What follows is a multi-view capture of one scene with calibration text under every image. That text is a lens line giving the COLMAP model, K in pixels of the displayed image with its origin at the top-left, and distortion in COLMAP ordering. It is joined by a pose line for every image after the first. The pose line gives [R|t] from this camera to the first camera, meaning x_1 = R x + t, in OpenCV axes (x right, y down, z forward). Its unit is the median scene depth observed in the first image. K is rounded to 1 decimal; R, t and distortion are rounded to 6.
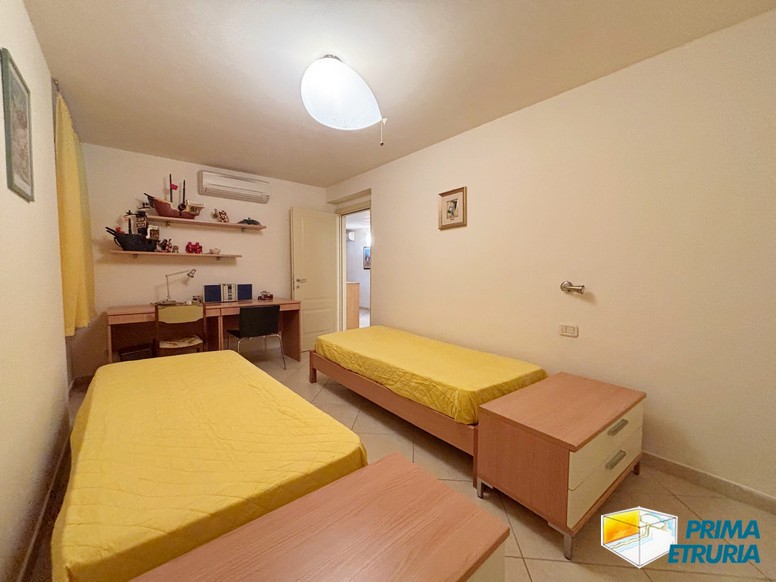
lens RADIAL K [[310.1, 0, 388.0], [0, 310.1, 291.0], [0, 0, 1]] dist [-0.000551, -0.000173]
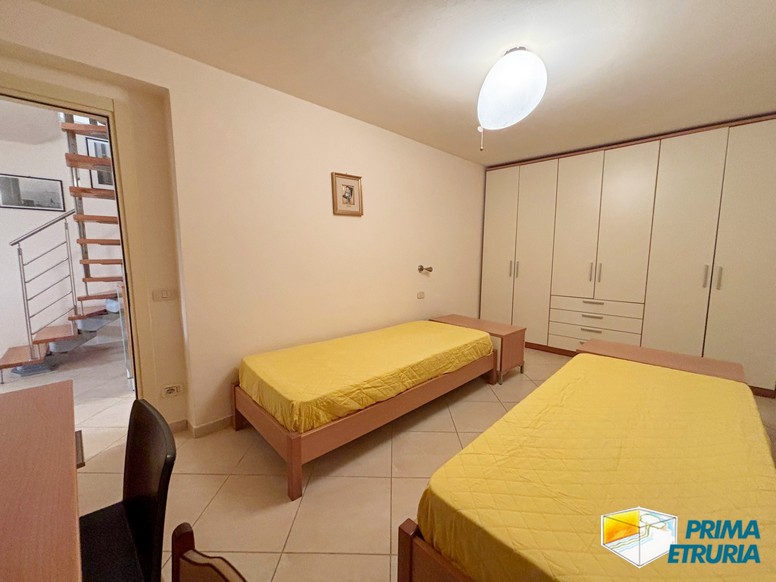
lens RADIAL K [[333.3, 0, 388.0], [0, 333.3, 291.0], [0, 0, 1]] dist [-0.000781, -0.000052]
pose [[-0.089376, -0.123523, 0.988309, -0.917171], [0.072696, 0.988824, 0.130161, -0.109188], [-0.993341, 0.083479, -0.079398, 1.080878]]
